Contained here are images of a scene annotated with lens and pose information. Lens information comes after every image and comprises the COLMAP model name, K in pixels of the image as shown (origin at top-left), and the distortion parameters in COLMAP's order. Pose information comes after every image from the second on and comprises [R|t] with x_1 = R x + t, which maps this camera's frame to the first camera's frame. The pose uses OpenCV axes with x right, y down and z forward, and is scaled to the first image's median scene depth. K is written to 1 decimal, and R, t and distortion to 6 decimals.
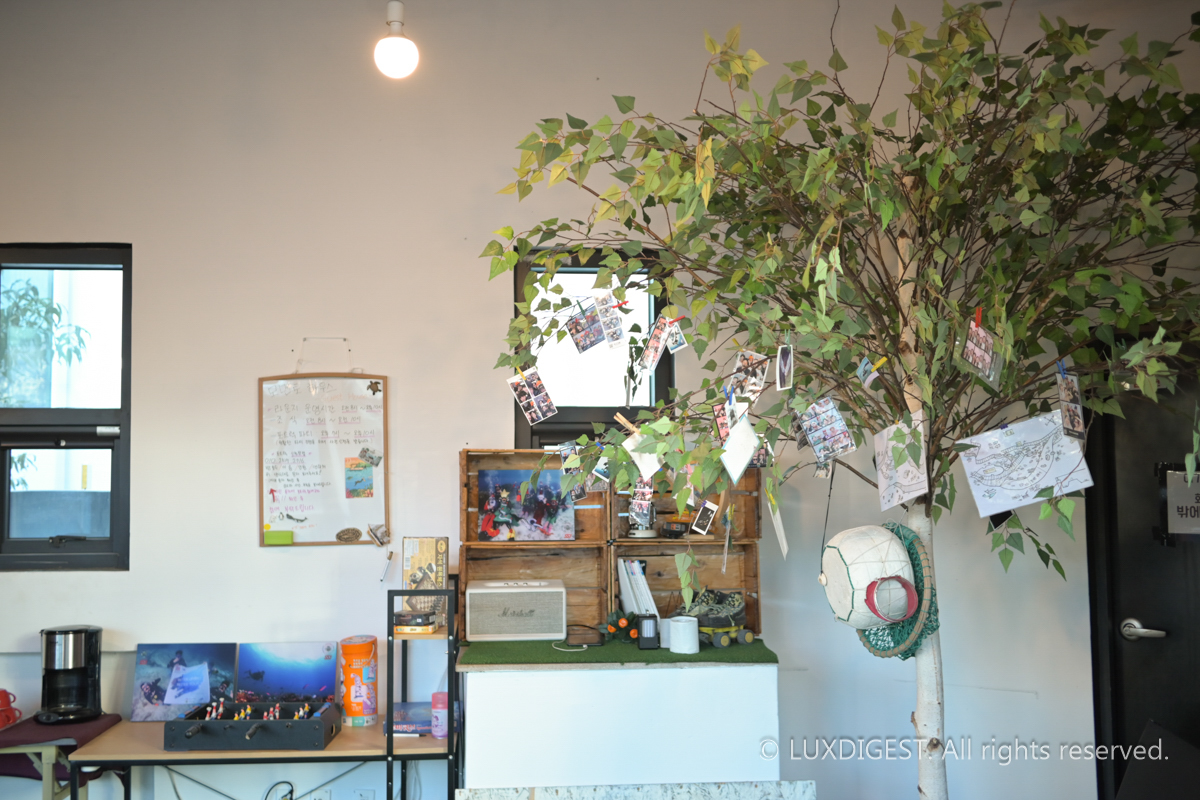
lens RADIAL K [[1290.6, 0, 603.5], [0, 1290.6, 405.6], [0, 0, 1]] dist [0.004799, 0.000000]
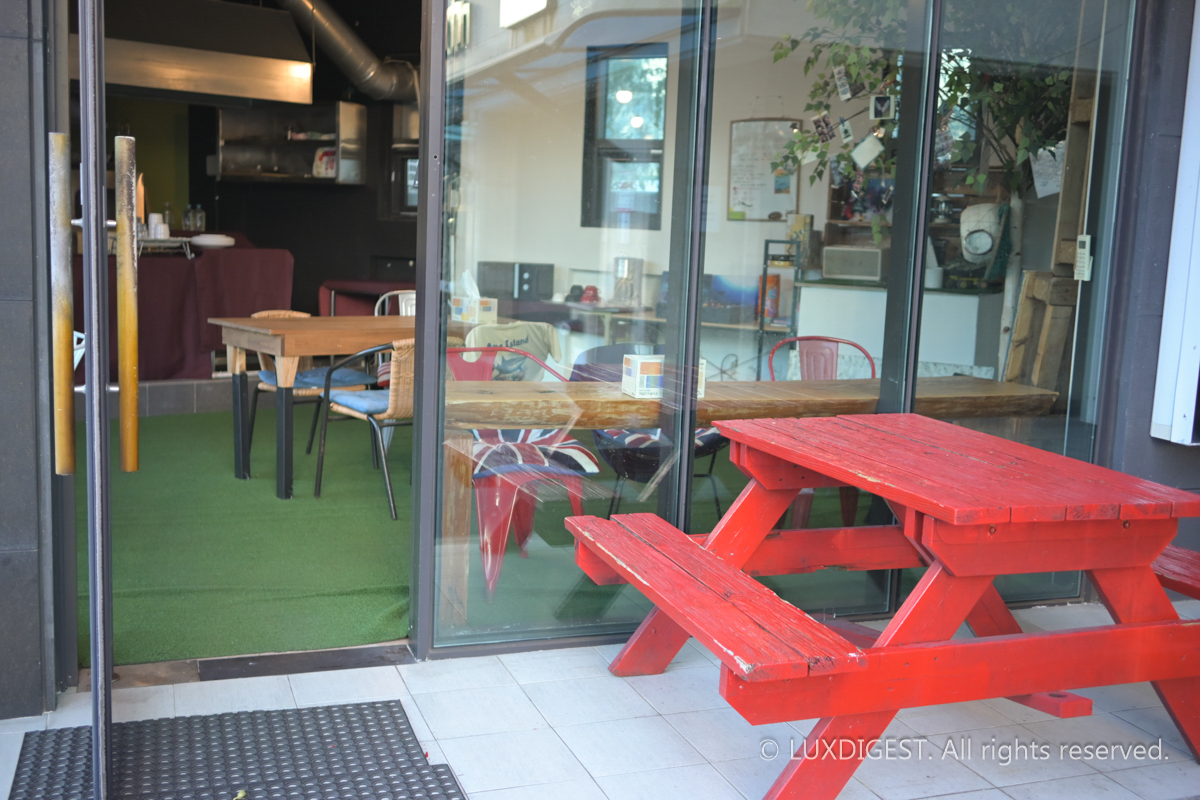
lens RADIAL K [[1290.6, 0, 595.9], [0, 1290.6, 400.4], [0, 0, 1]] dist [0.004799, 0.000000]
pose [[0.831360, 0.114740, -0.543761, 0.570428], [-0.019433, 0.983858, 0.177894, 0.043047], [0.555395, -0.137327, 0.820169, -0.566635]]
